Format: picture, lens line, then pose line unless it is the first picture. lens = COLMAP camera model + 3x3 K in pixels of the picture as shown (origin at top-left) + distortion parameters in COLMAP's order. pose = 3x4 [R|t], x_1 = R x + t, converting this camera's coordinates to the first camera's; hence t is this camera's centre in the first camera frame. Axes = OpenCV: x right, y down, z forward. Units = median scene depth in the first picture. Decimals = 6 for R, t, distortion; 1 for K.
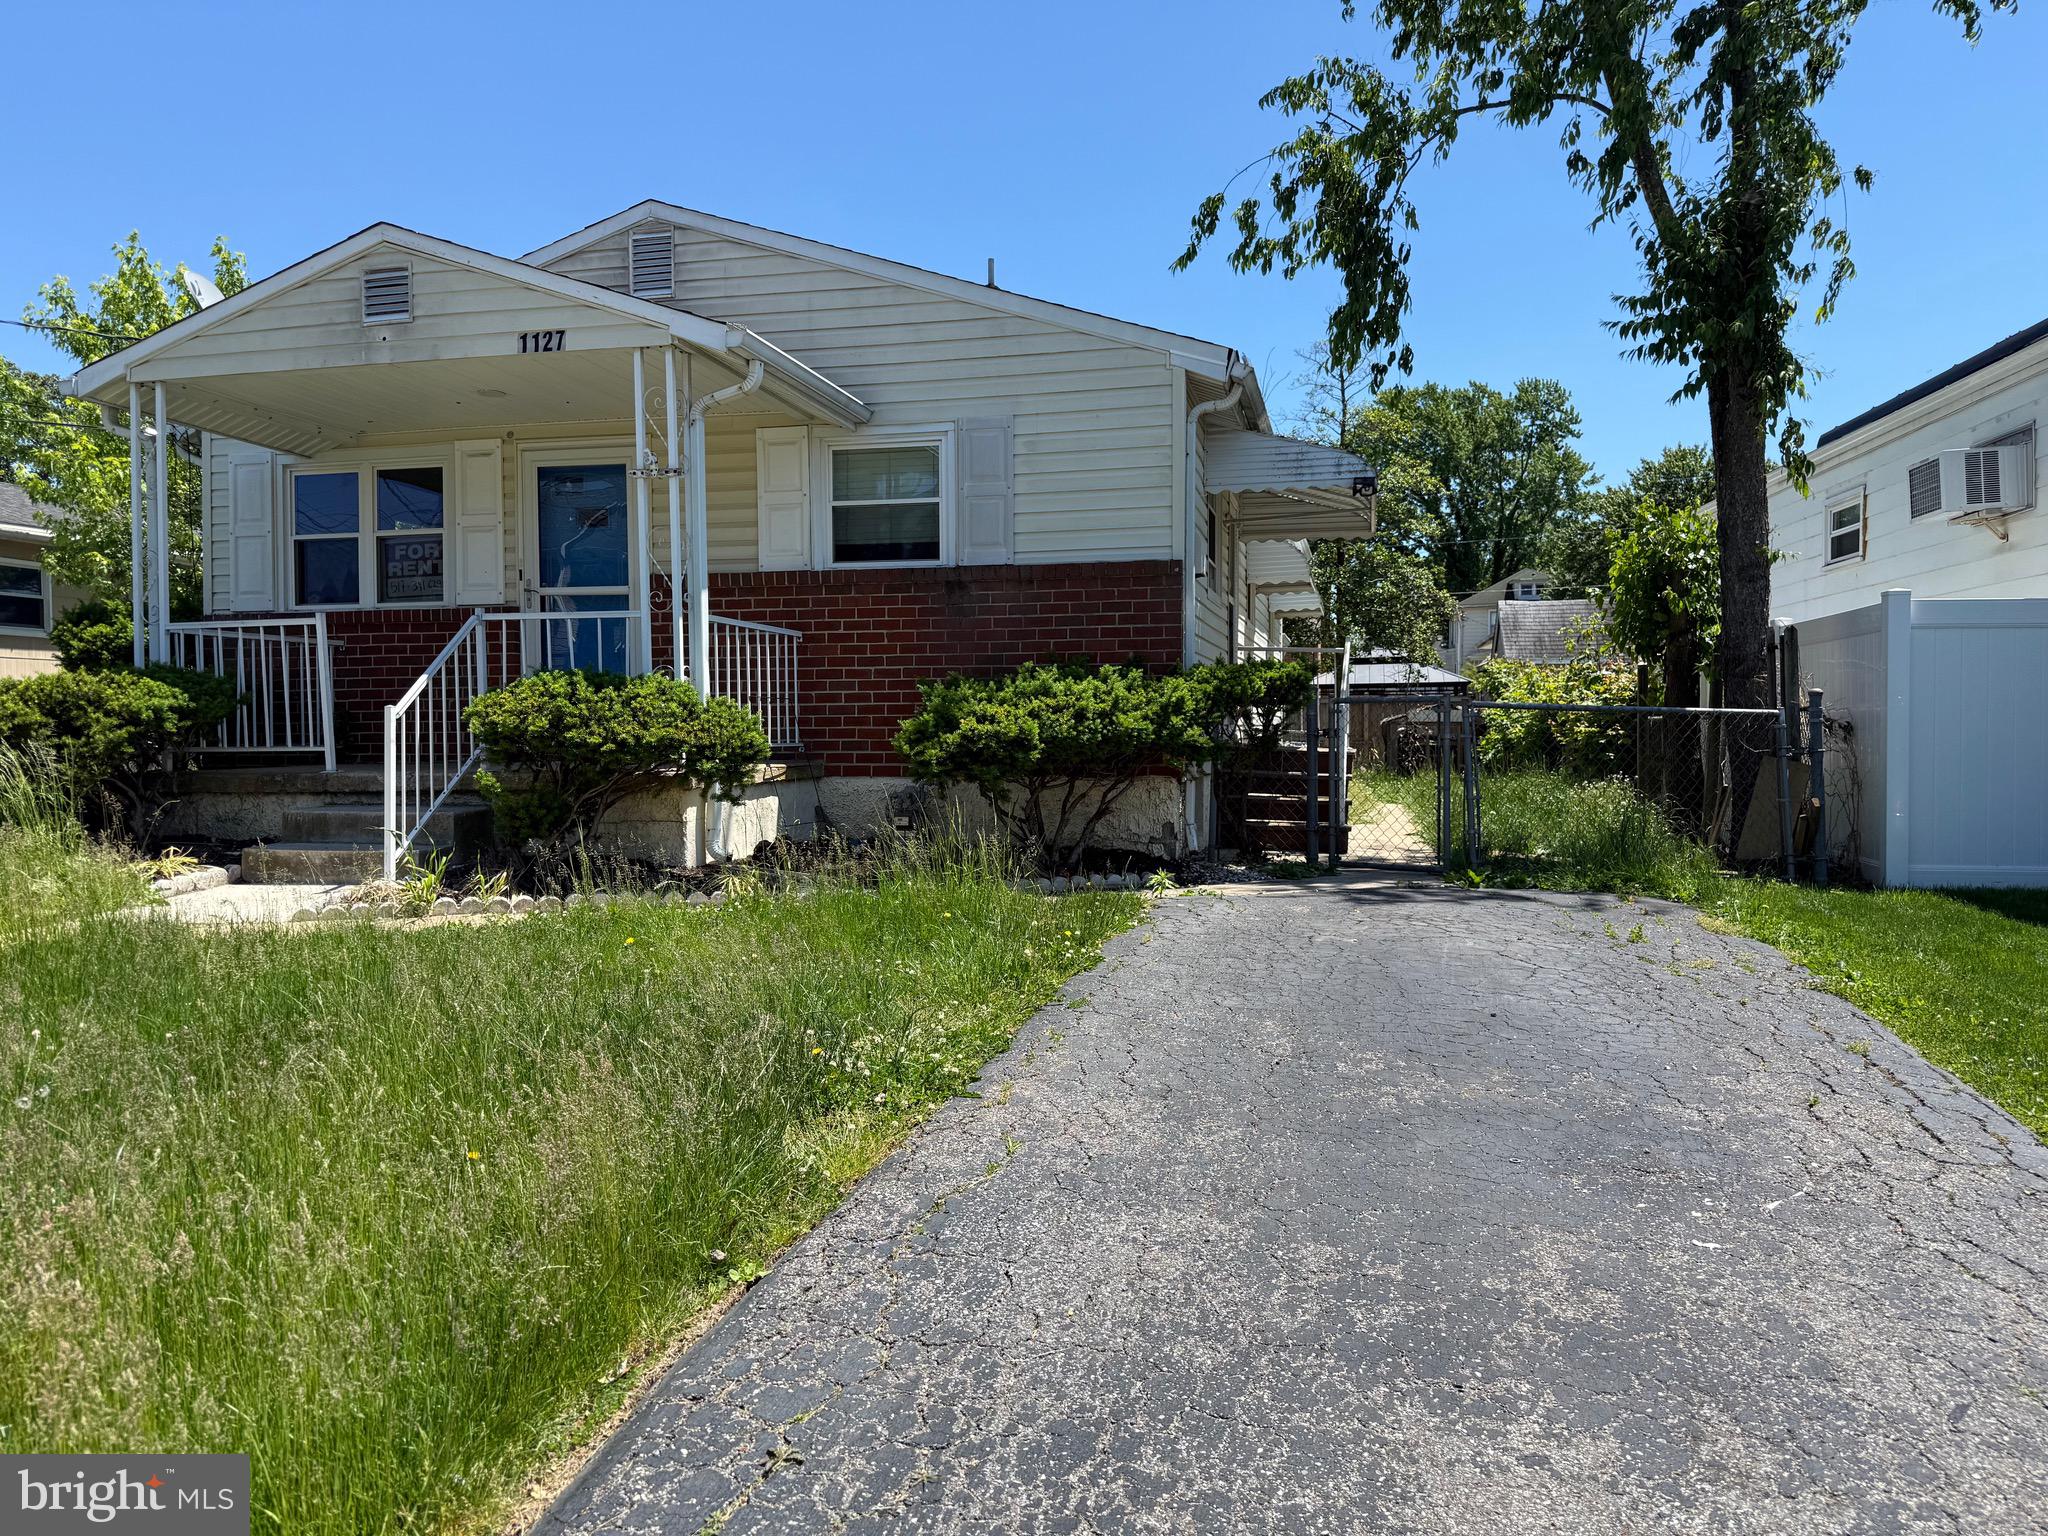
lens RADIAL K [[1431.8, 0, 1021.0], [0, 1431.8, 759.0], [0, 0, 1]] dist [-0.003327, 0.005986]
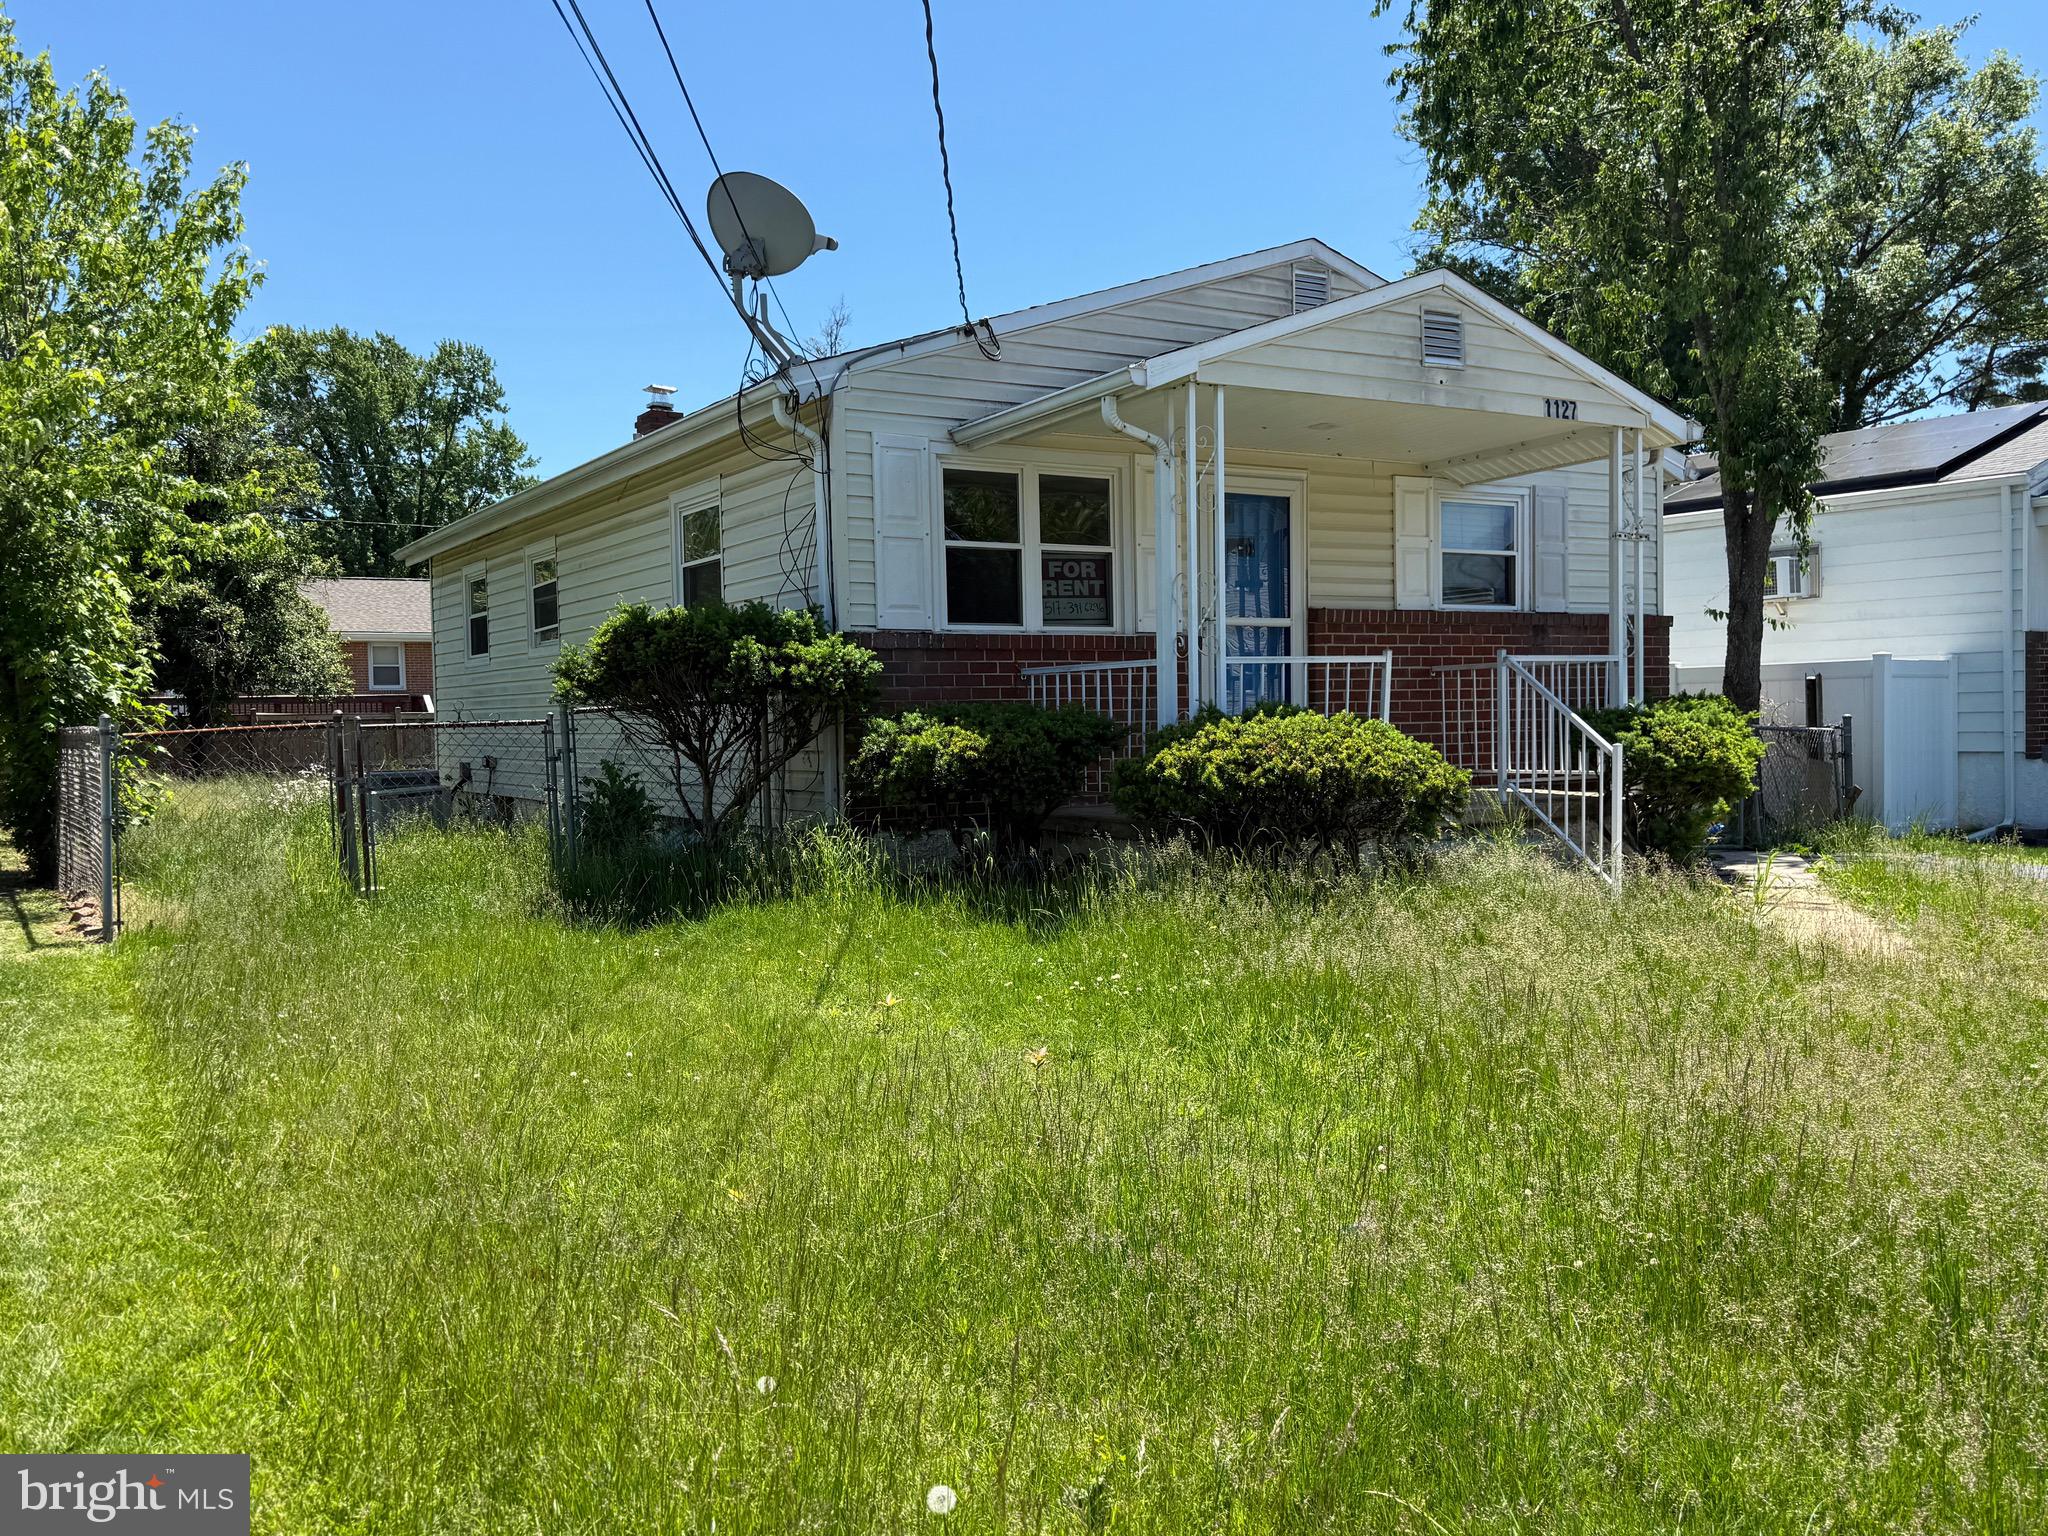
lens RADIAL K [[1639.9, 0, 1022.6], [0, 1639.9, 773.3], [0, 0, 1]] dist [0.018943, 0.001678]
pose [[0.714990, -0.040060, 0.697986, -1.173133], [0.037921, 0.999110, 0.018497, -0.038646], [-0.698105, 0.013243, 0.715873, 0.296924]]
